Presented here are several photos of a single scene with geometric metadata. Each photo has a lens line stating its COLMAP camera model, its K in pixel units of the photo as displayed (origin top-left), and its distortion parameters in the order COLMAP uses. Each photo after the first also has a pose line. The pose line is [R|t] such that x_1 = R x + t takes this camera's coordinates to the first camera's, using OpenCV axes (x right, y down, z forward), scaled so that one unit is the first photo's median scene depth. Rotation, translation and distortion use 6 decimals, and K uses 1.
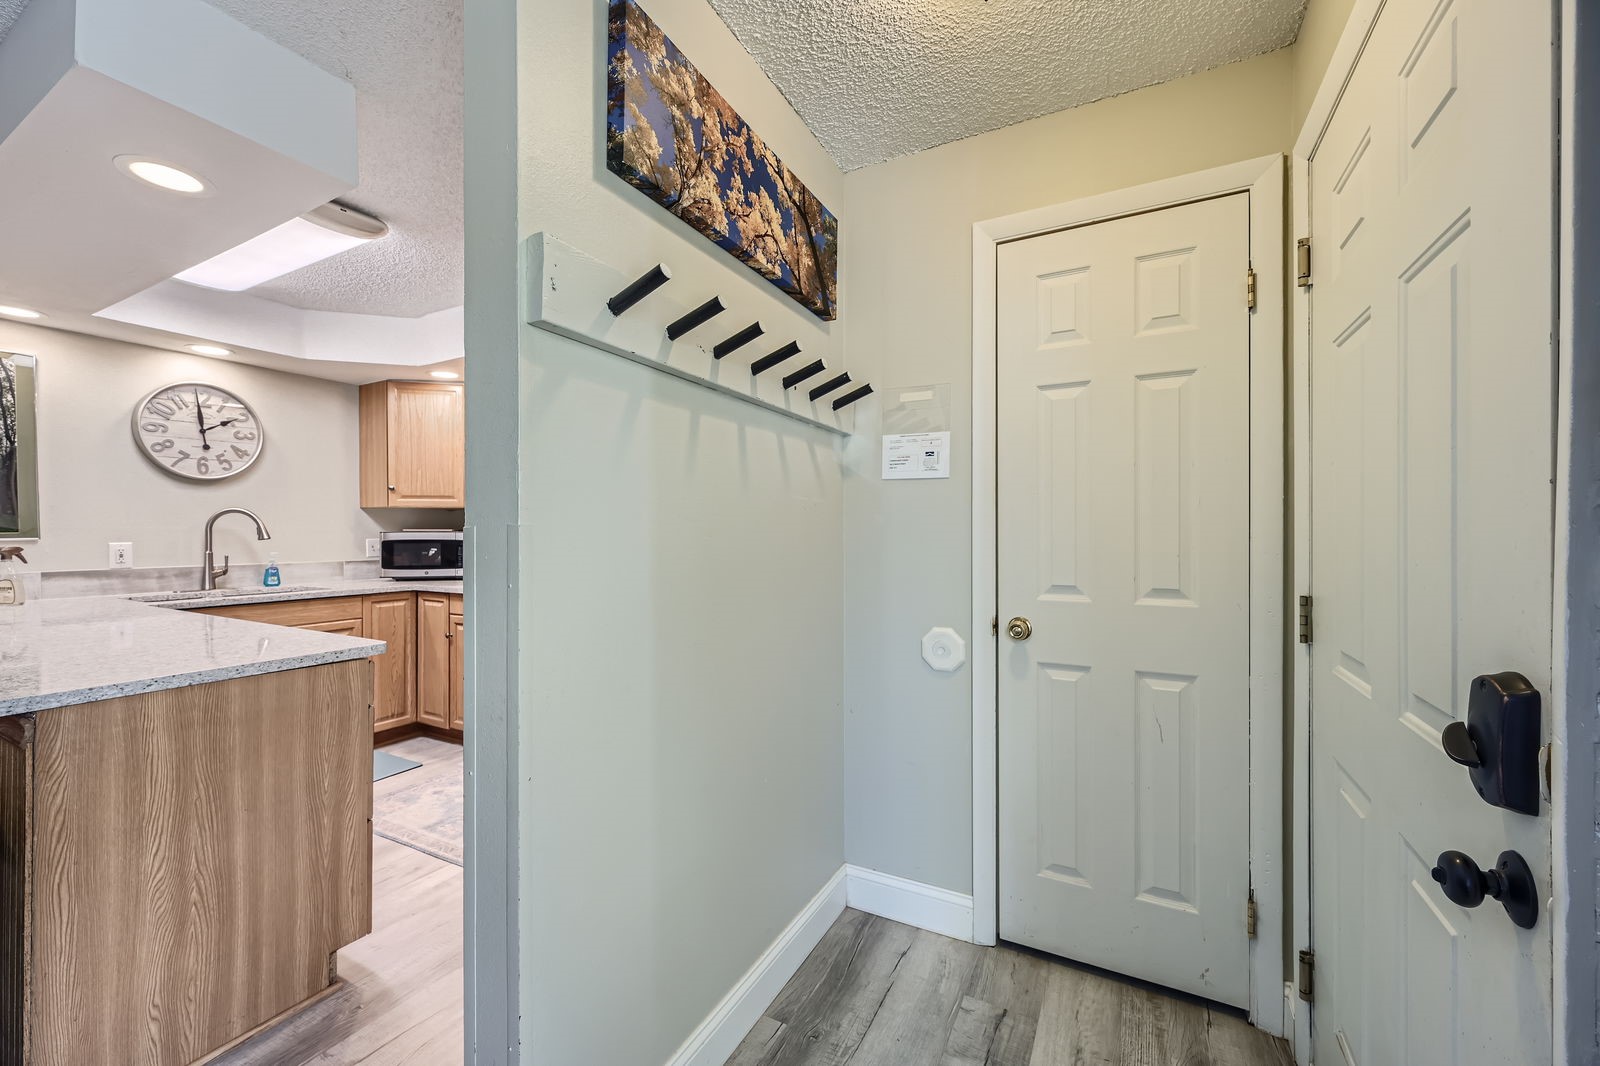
lens RADIAL K [[645.9, 0, 800.8], [0, 645.9, 535.2], [0, 0, 1]] dist [-0.000933, -0.000153]
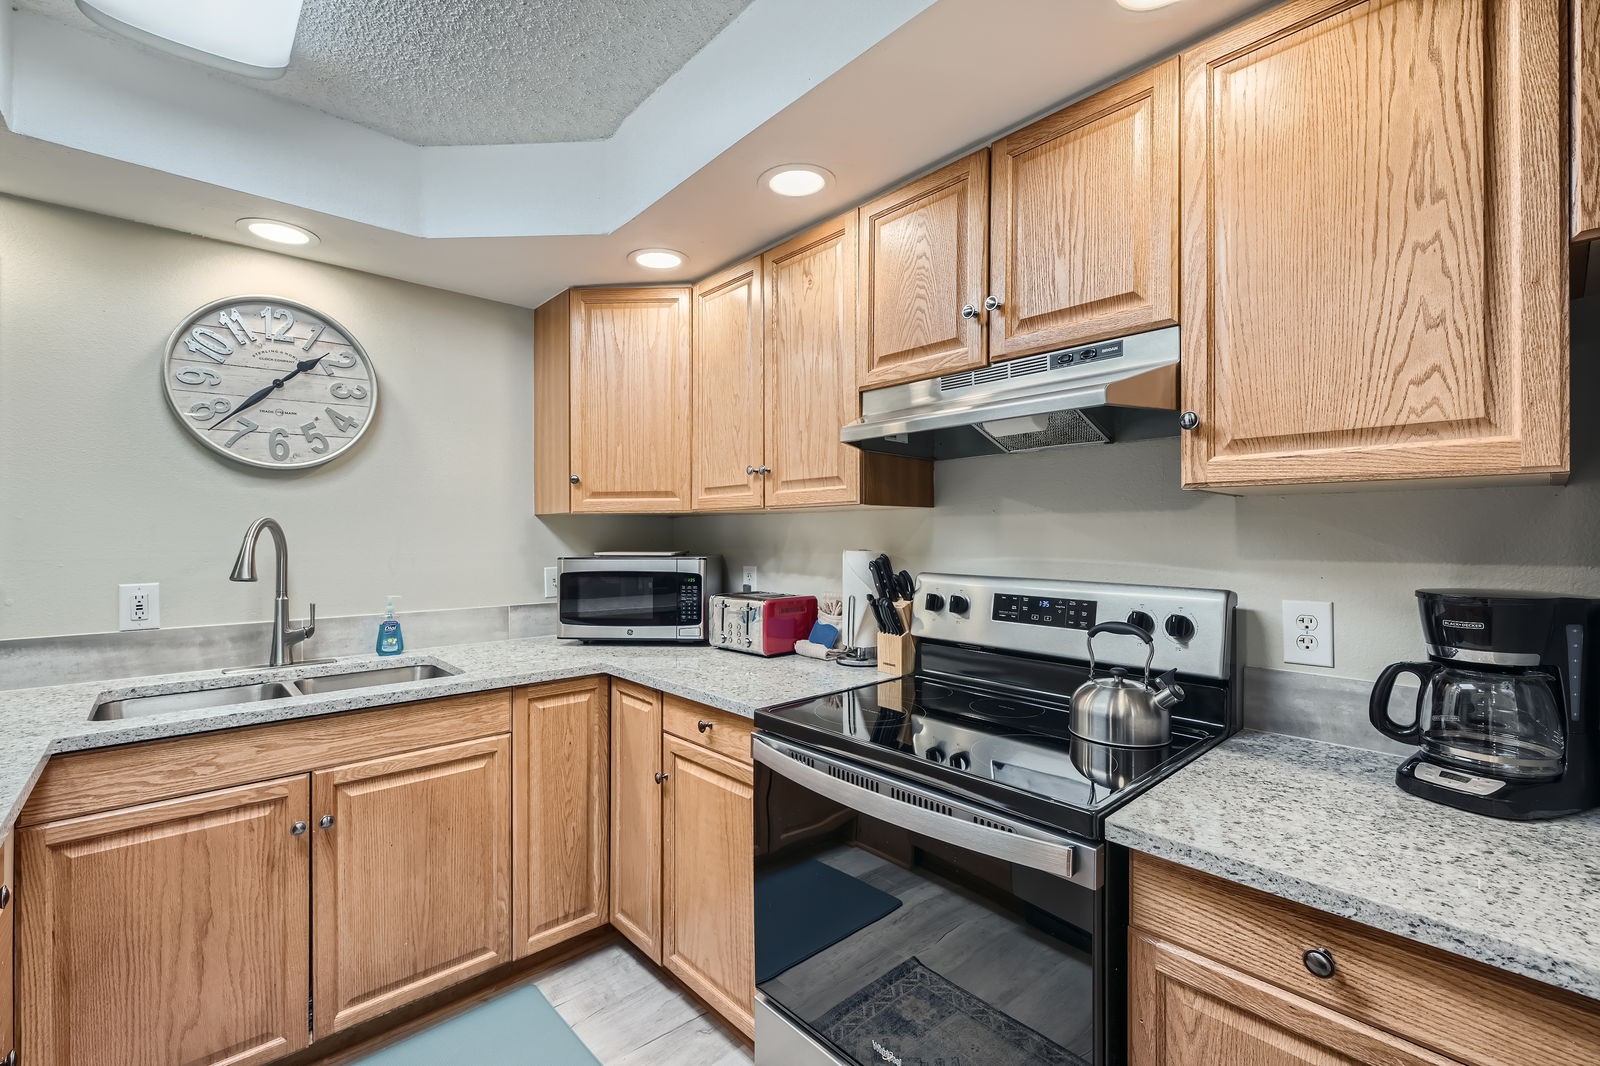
lens RADIAL K [[692.1, 0, 800.0], [0, 692.1, 533.0], [0, 0, 1]] dist [-0.000777, 0.000005]
pose [[0.944185, 0.000612, -0.329415, -0.271505], [-0.001527, 0.999996, -0.002519, -0.027253], [0.329412, 0.002882, 0.944182, 0.535502]]
